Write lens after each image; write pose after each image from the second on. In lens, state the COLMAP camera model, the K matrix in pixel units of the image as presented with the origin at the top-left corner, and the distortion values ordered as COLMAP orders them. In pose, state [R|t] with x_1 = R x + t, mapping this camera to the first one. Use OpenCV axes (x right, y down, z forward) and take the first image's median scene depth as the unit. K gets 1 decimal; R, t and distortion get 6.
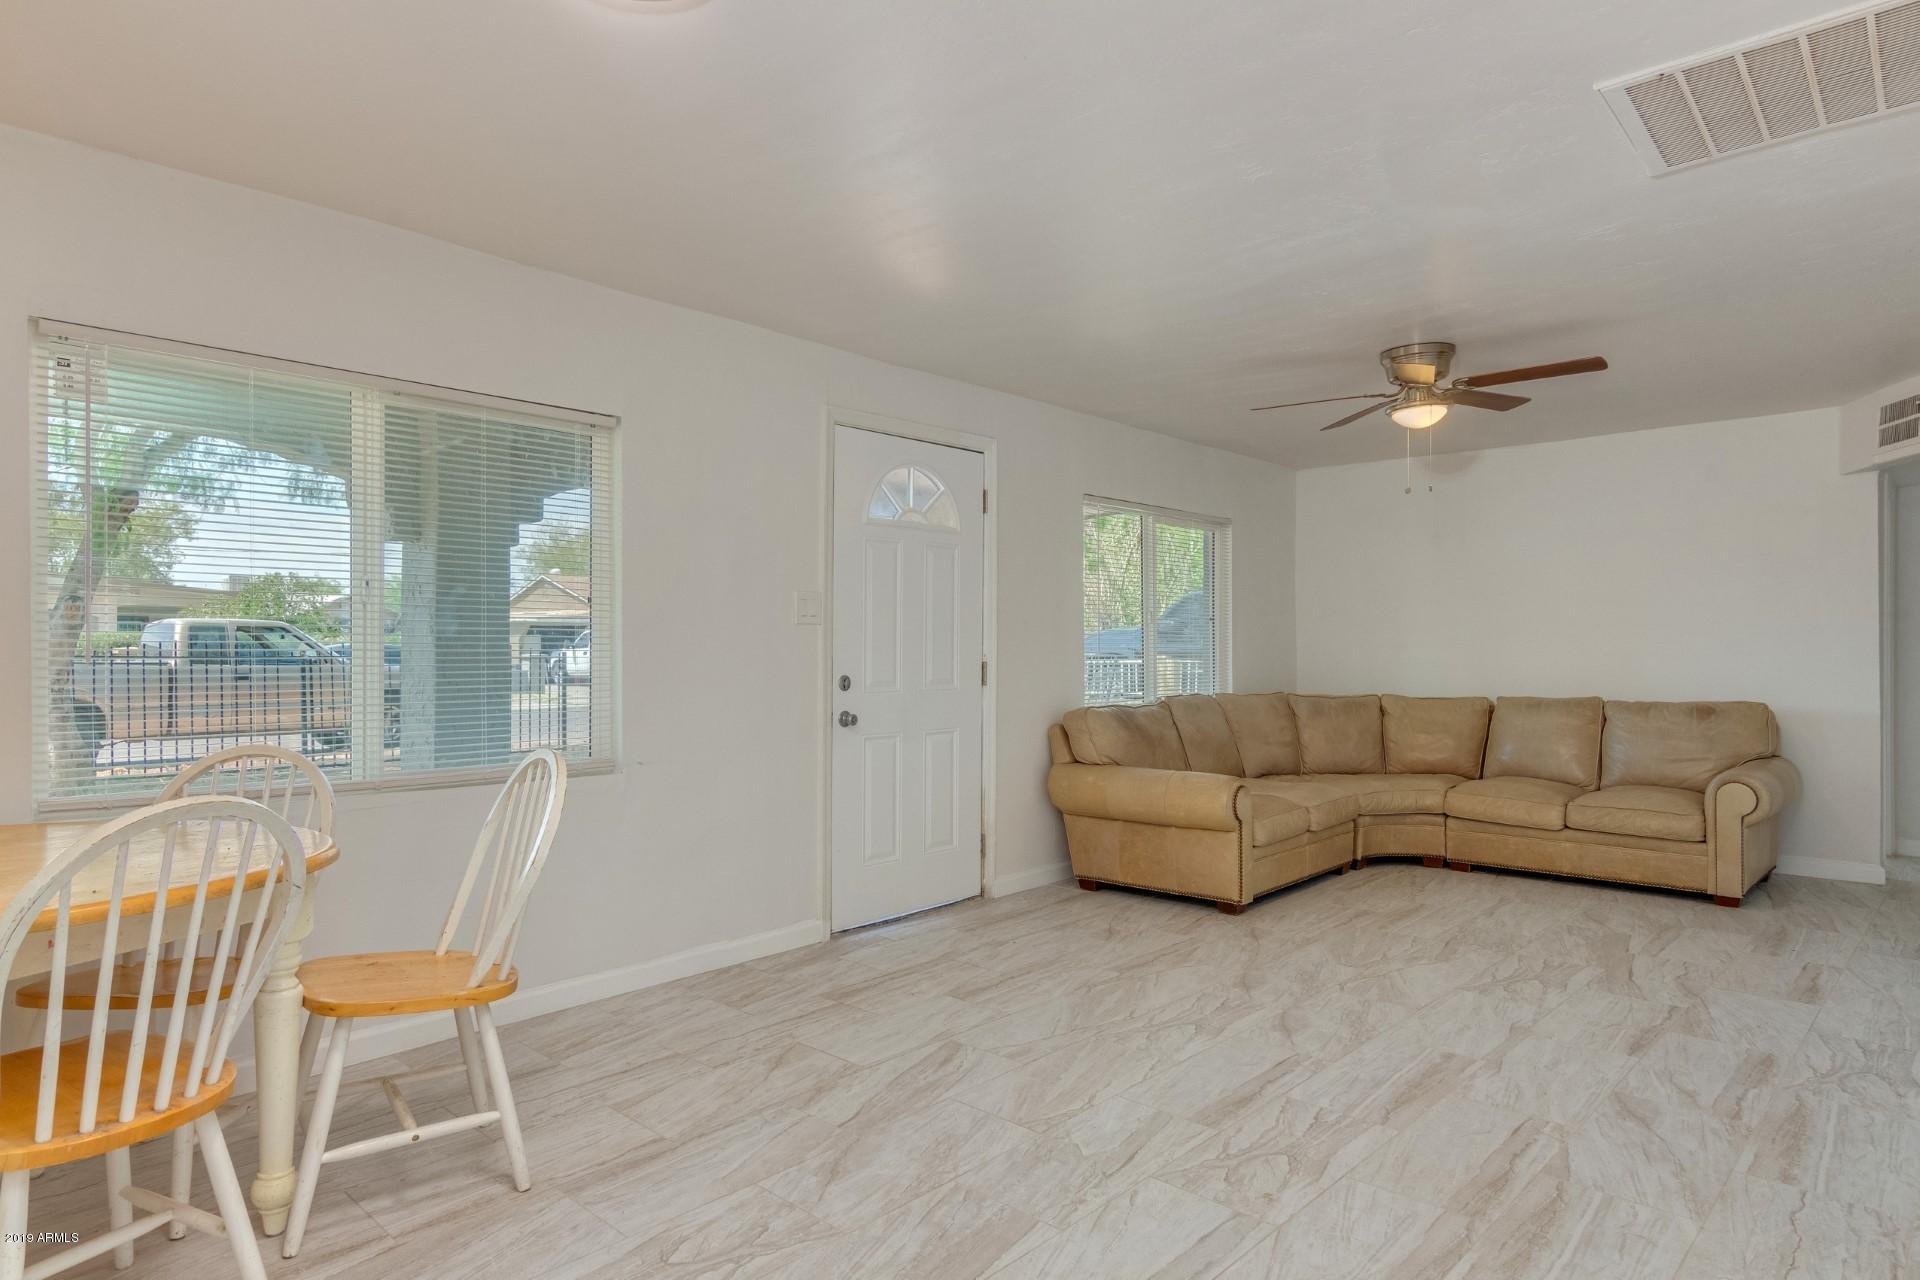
lens RADIAL K [[1090.5, 0, 960.6], [0, 1090.5, 638.7], [0, 0, 1]] dist [0.000572, -0.003945]
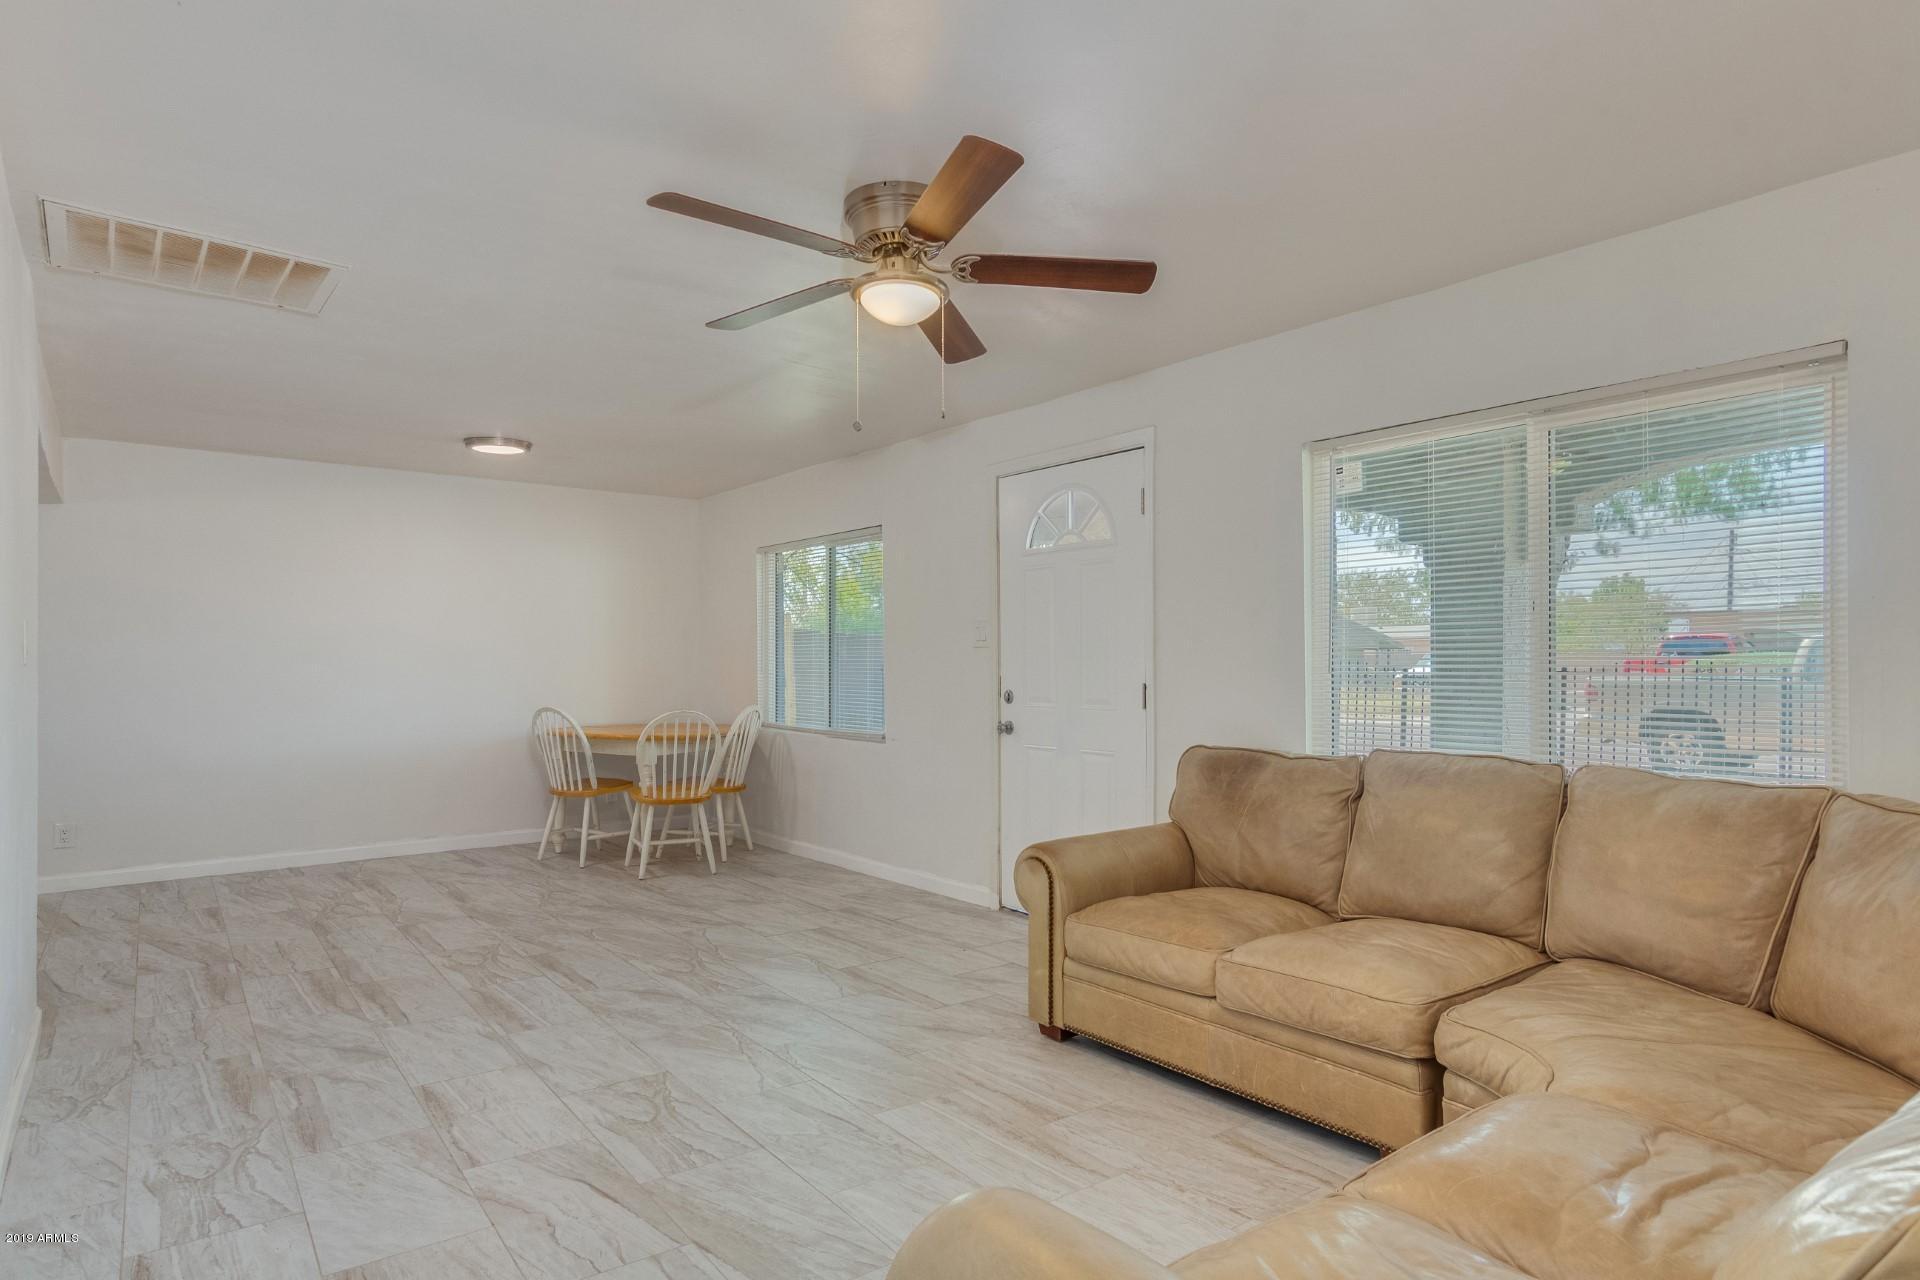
lens RADIAL K [[1090.5, 0, 977.1], [0, 1090.5, 651.1], [0, 0, 1]] dist [0.000572, -0.003945]
pose [[-0.149592, -0.008902, -0.988708, 1.425296], [0.006371, 0.999930, -0.009967, 0.005459], [0.988727, -0.007790, -0.149525, 1.550031]]
